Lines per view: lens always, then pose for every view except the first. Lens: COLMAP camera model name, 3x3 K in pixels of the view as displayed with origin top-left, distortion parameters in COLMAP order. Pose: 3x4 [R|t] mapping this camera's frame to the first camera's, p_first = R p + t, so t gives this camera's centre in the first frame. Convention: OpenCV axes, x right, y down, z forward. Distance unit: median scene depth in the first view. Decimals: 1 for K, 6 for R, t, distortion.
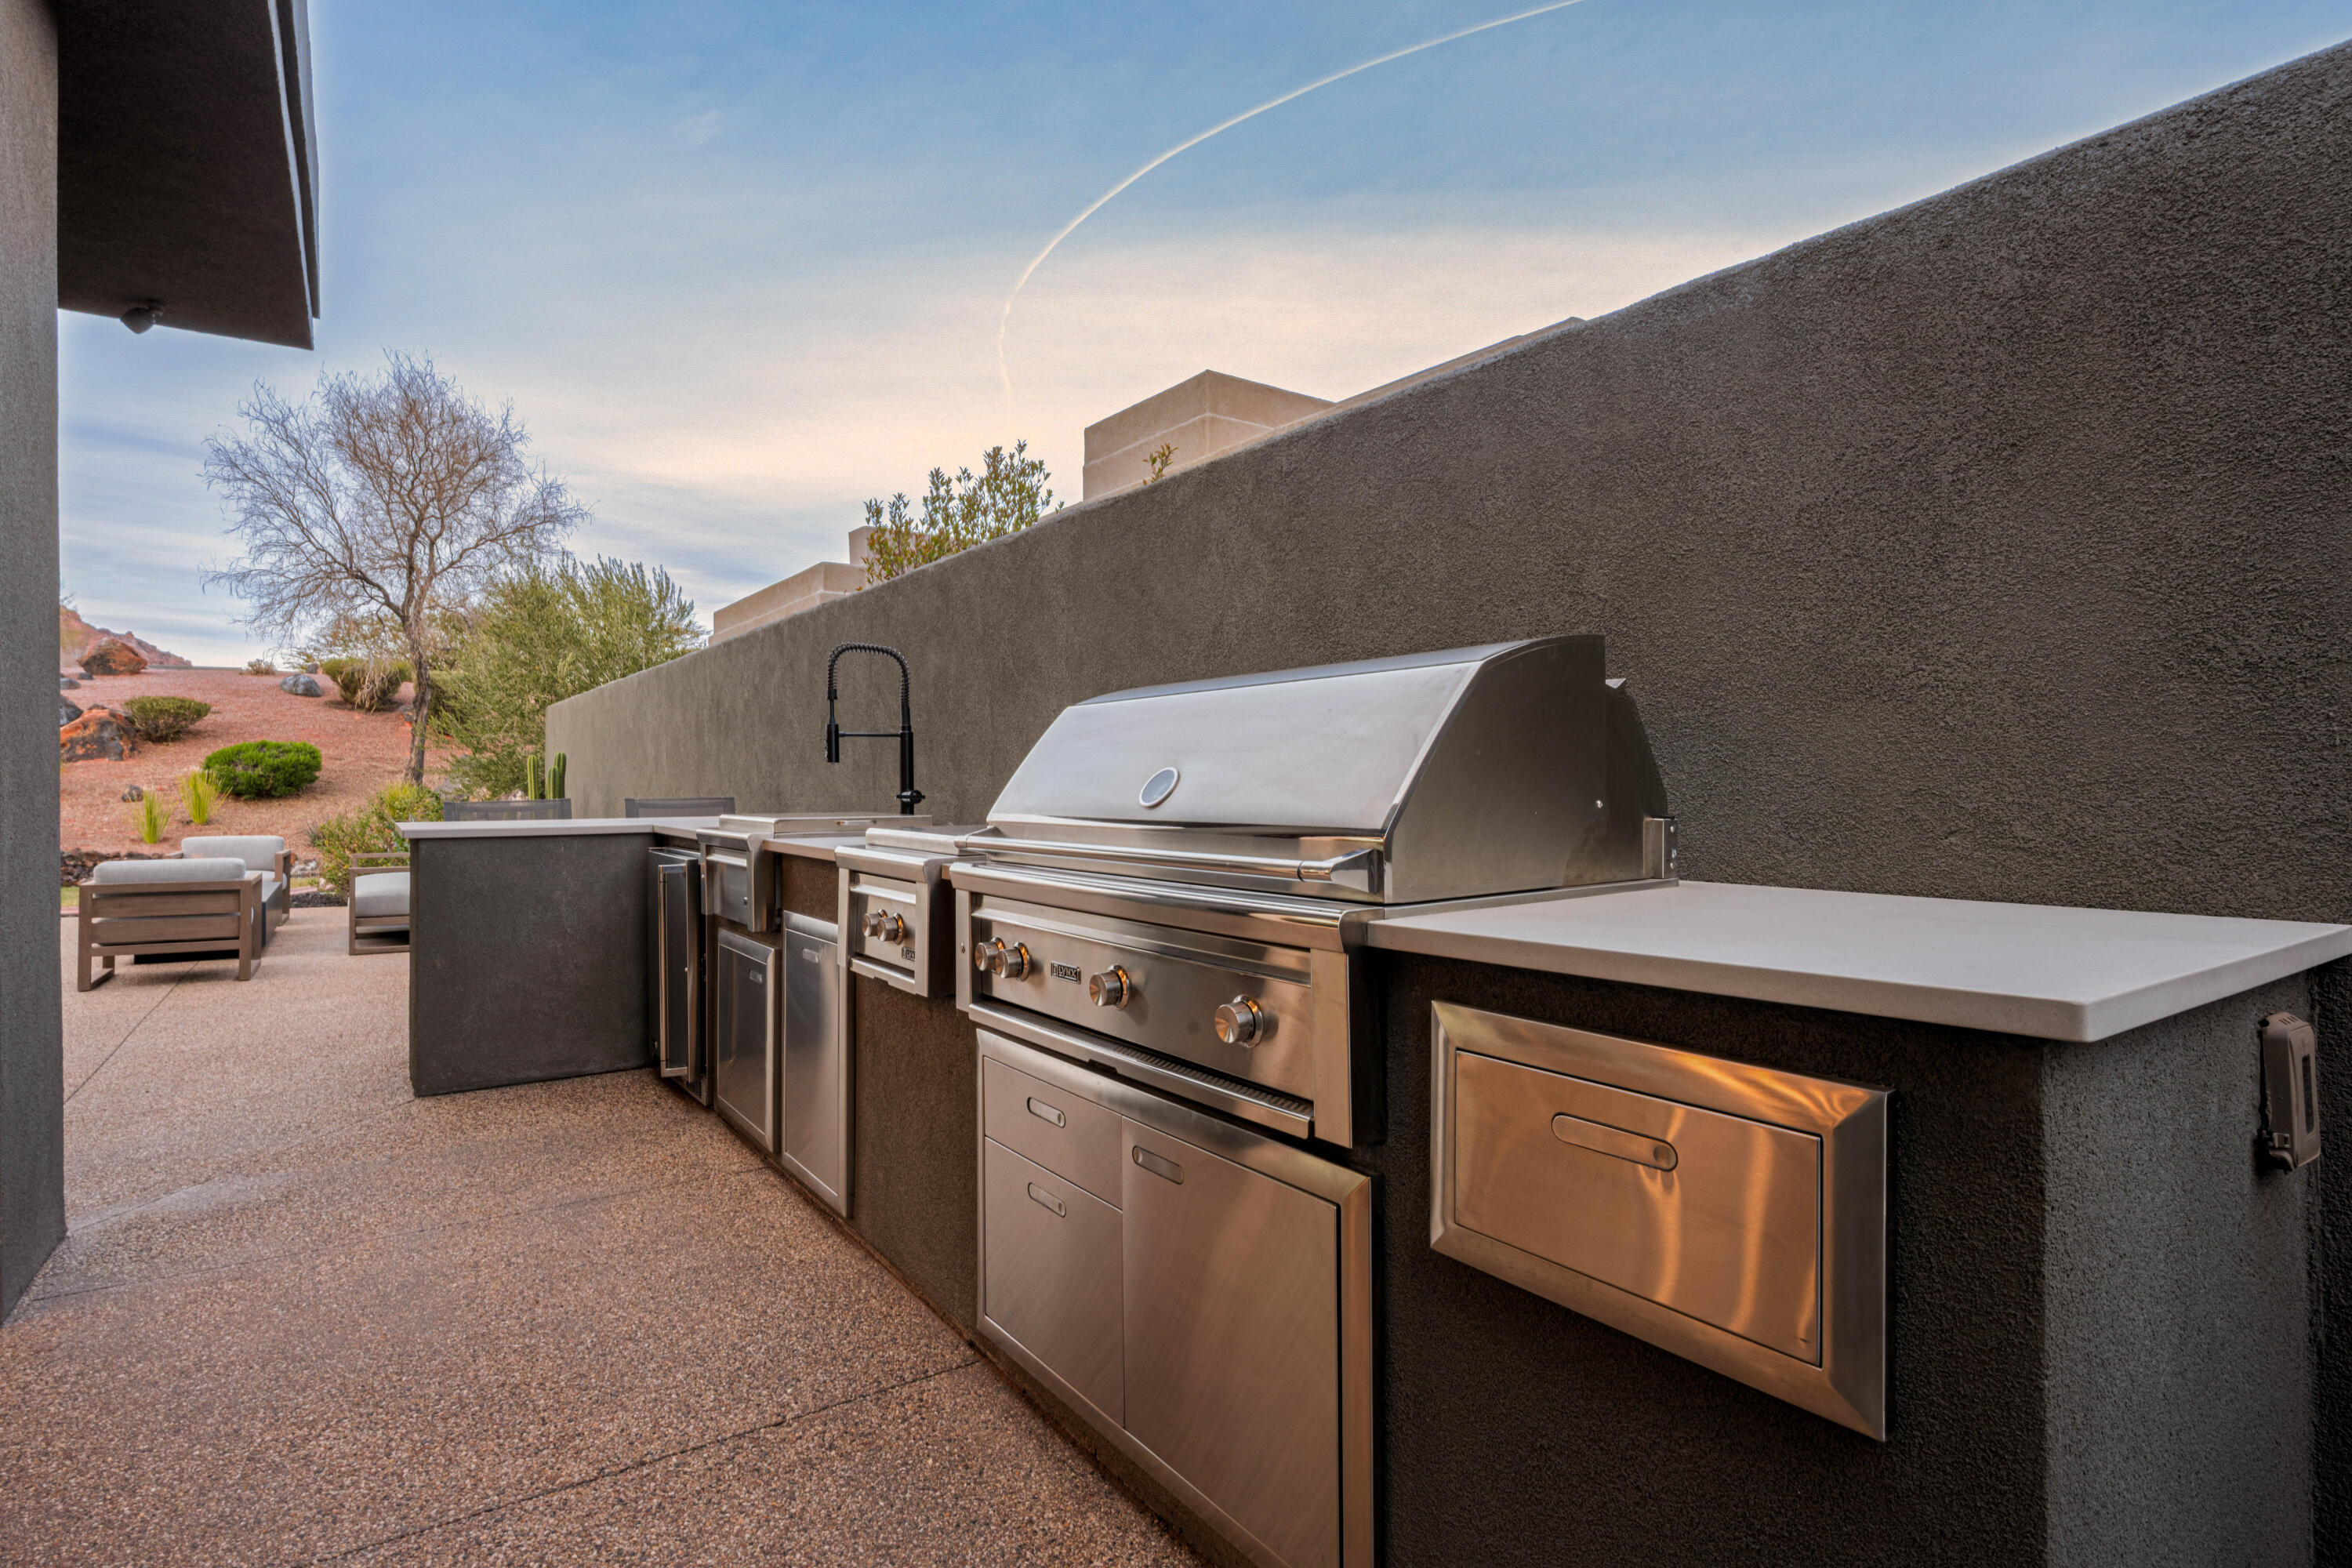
lens RADIAL K [[1161.6, 0, 1178.8], [0, 1161.6, 785.2], [0, 0, 1]] dist [-0.002791, -0.000572]
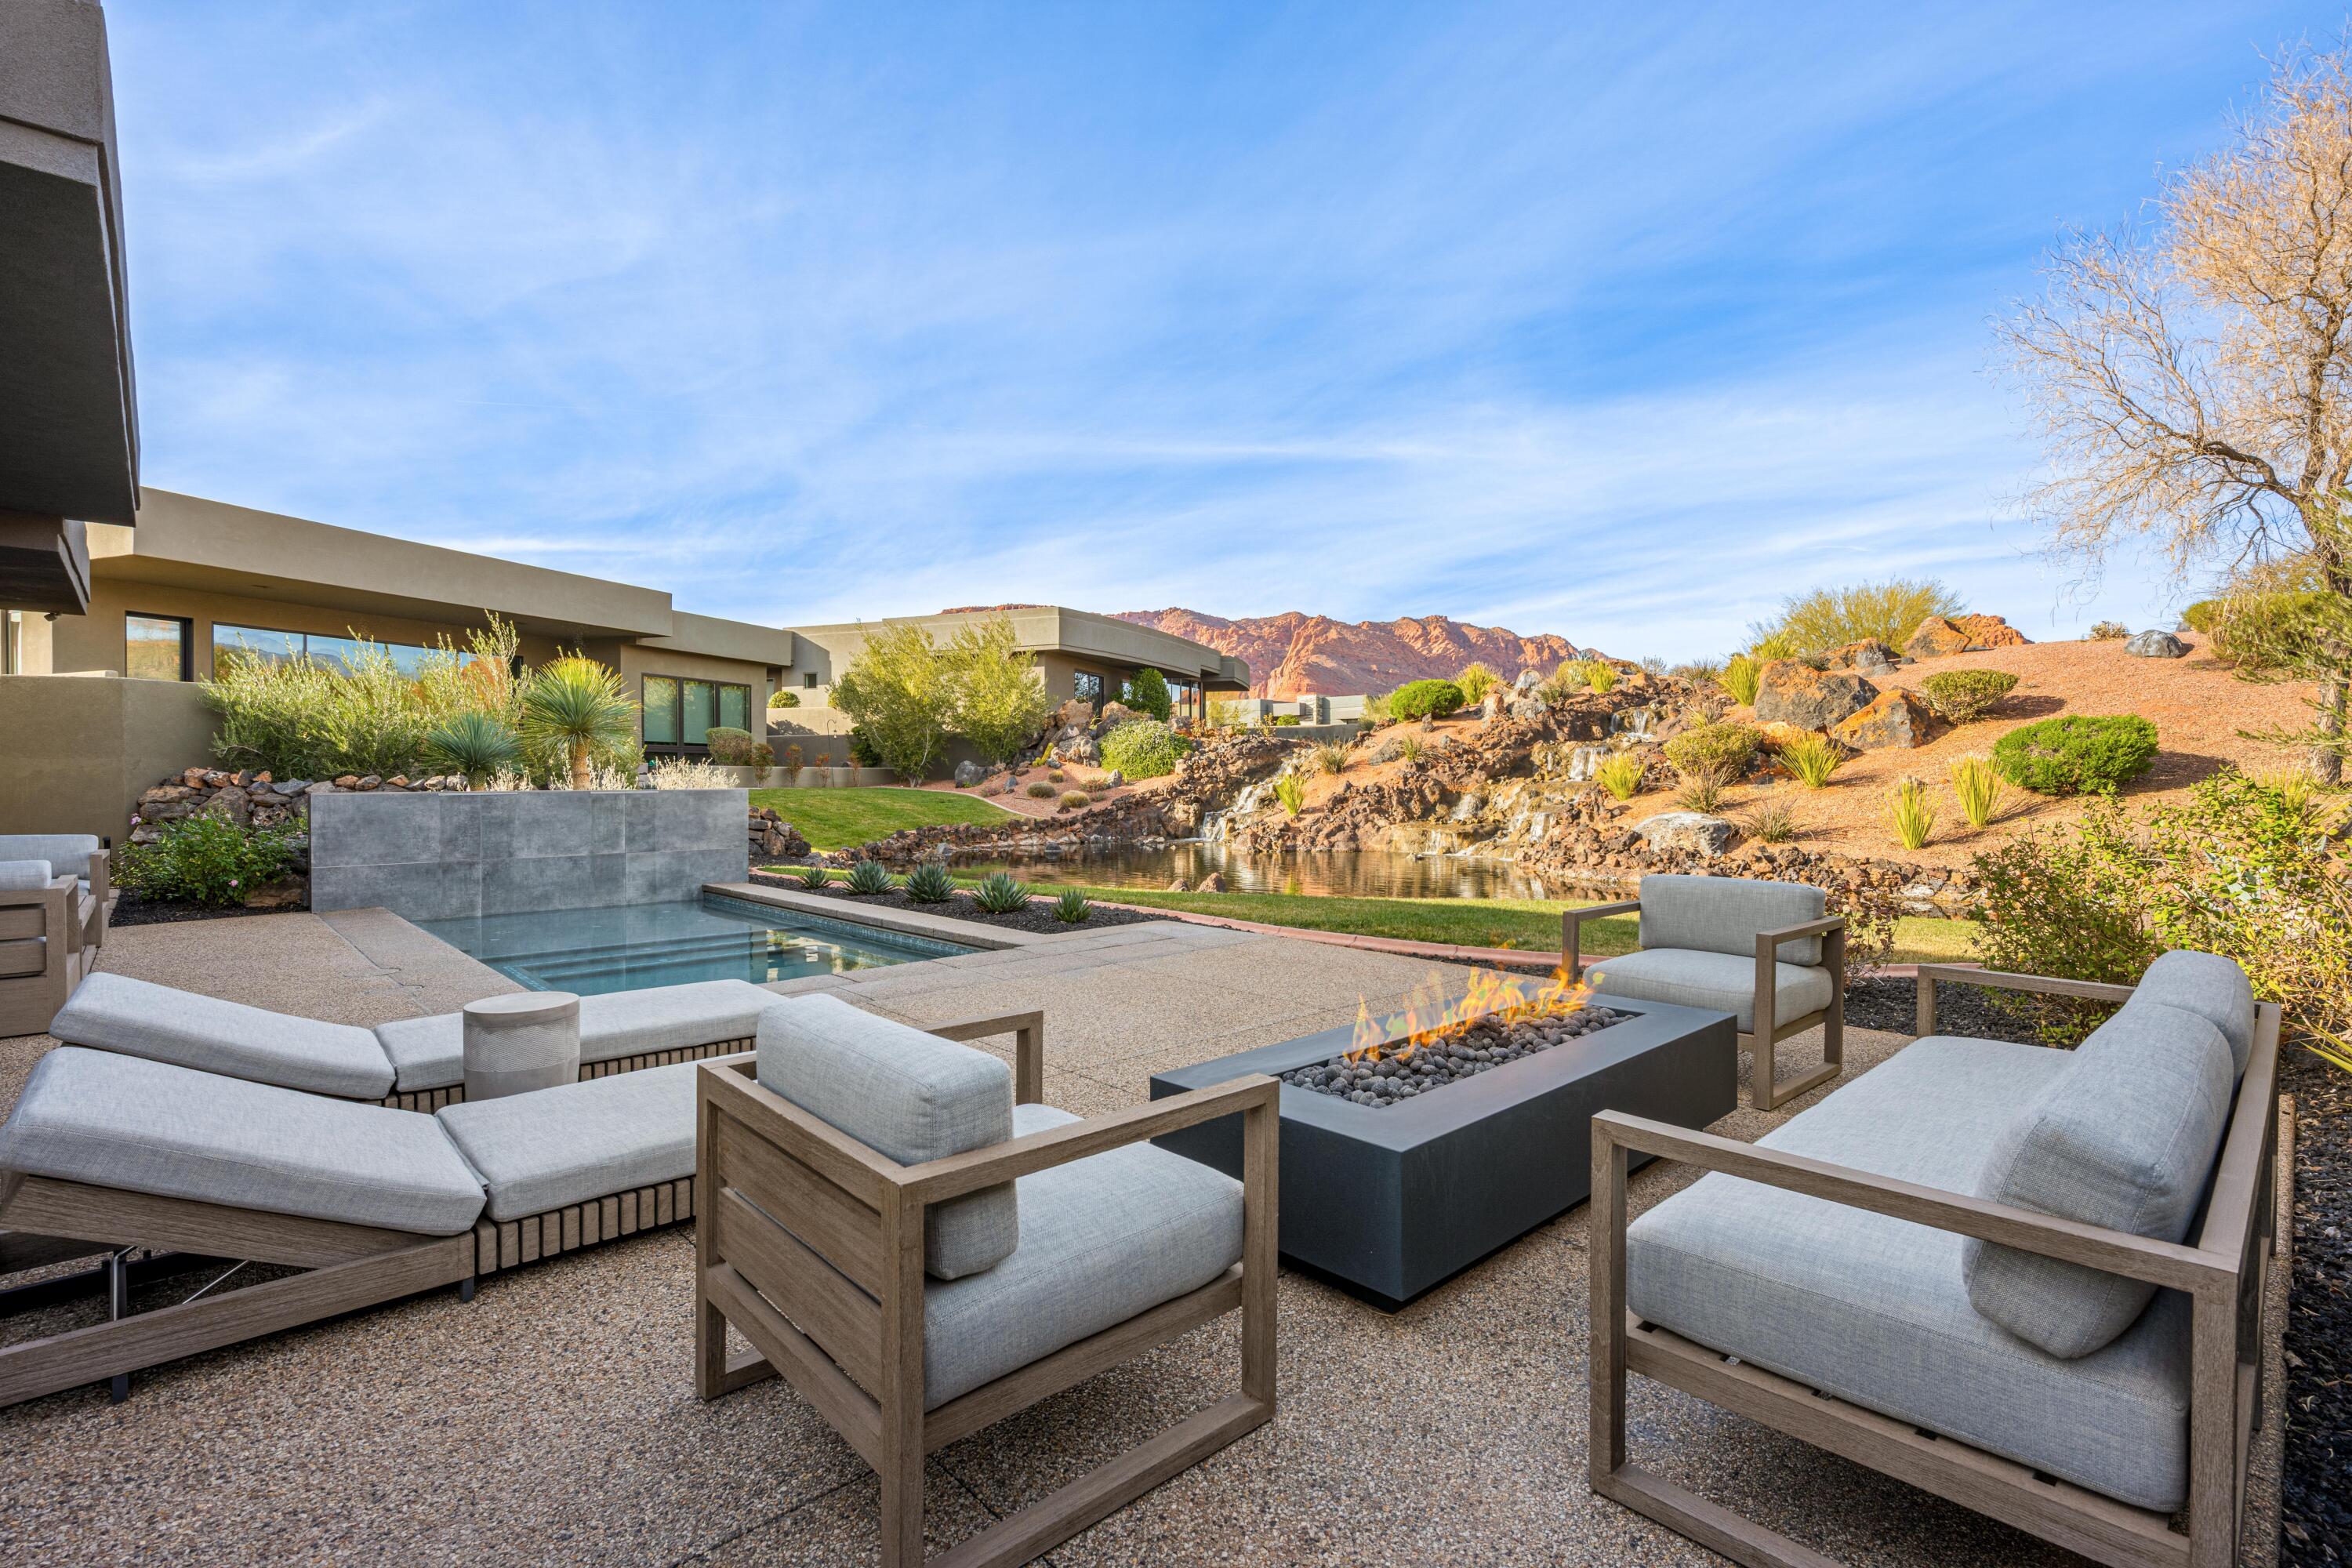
lens RADIAL K [[1074.0, 0, 1170.2], [0, 1074.0, 780.5], [0, 0, 1]] dist [-0.003638, 0.000940]
pose [[0.141321, 0.004126, -0.989955, -0.198270], [-0.003184, 0.999988, 0.003714, 0.001849], [0.989959, 0.002627, 0.141333, 0.337559]]
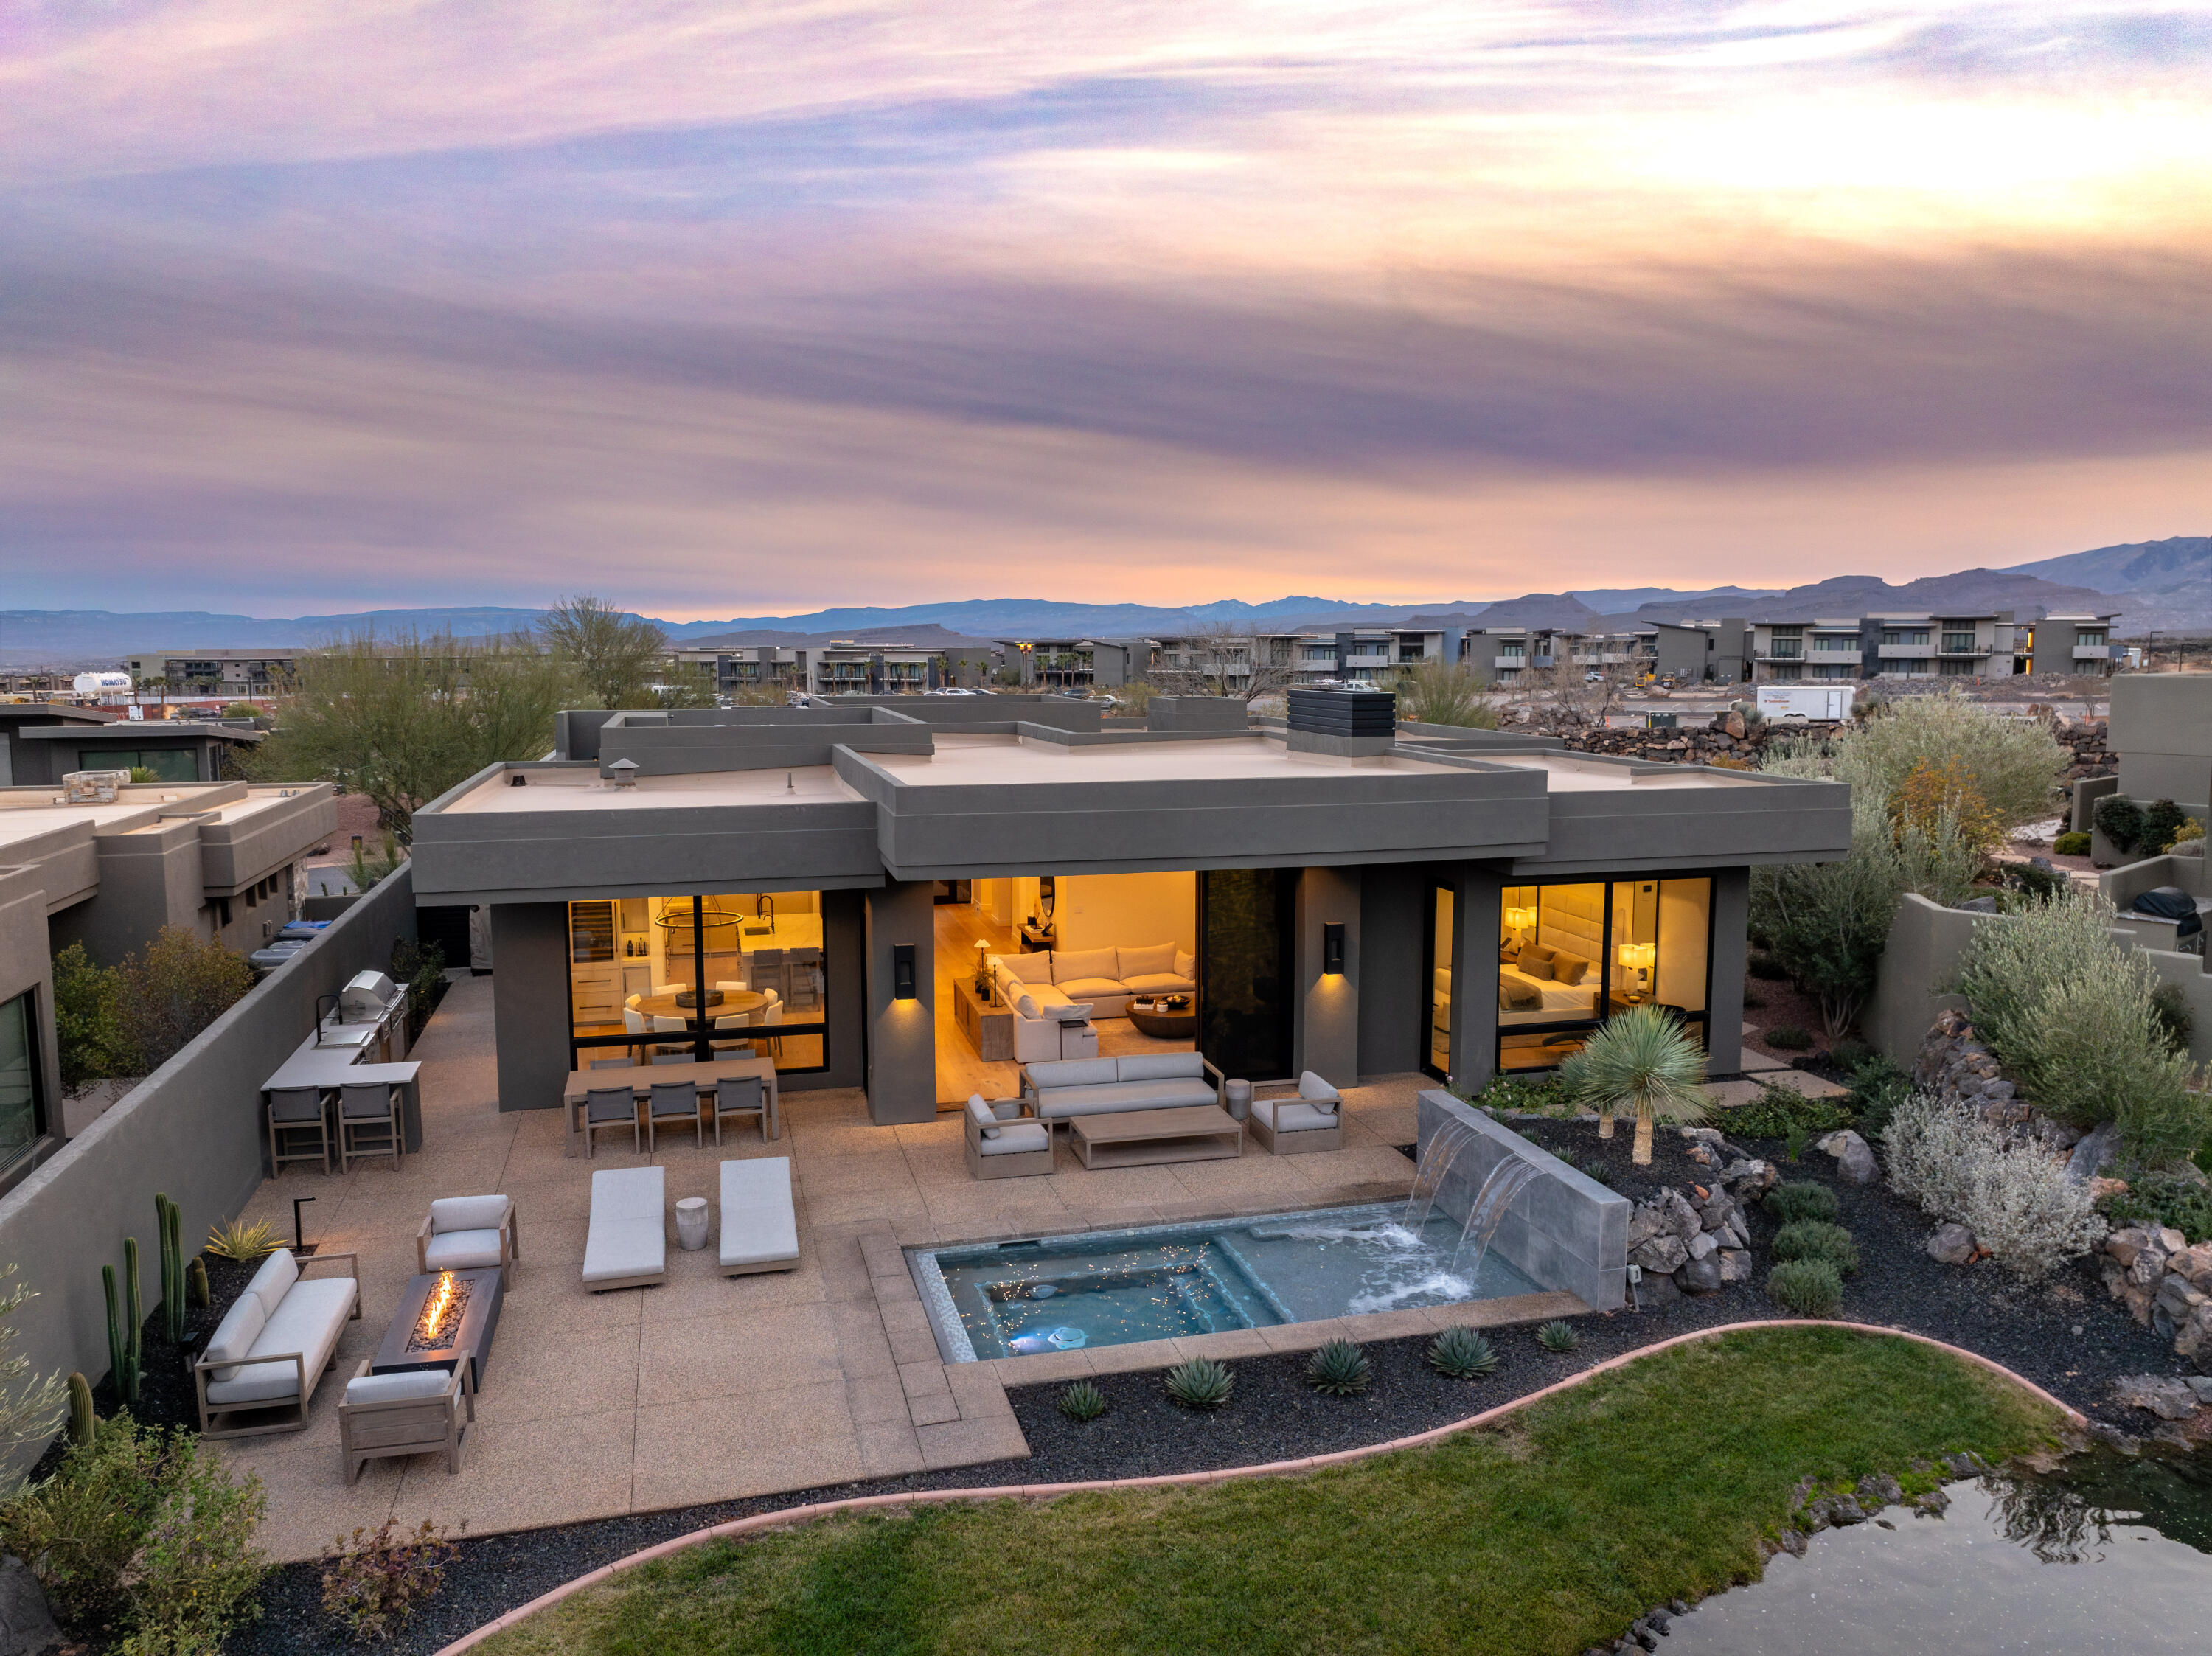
lens RADIAL K [[1560.9, 0, 1107.8], [0, 1560.9, 819.9], [0, 0, 1]] dist [-0.030162, -0.019937]
pose [[-0.939715, -0.036138, 0.340045, -0.787820], [0.004970, 0.992852, 0.119251, -0.231606], [-0.341923, 0.113752, -0.932818, 0.866938]]
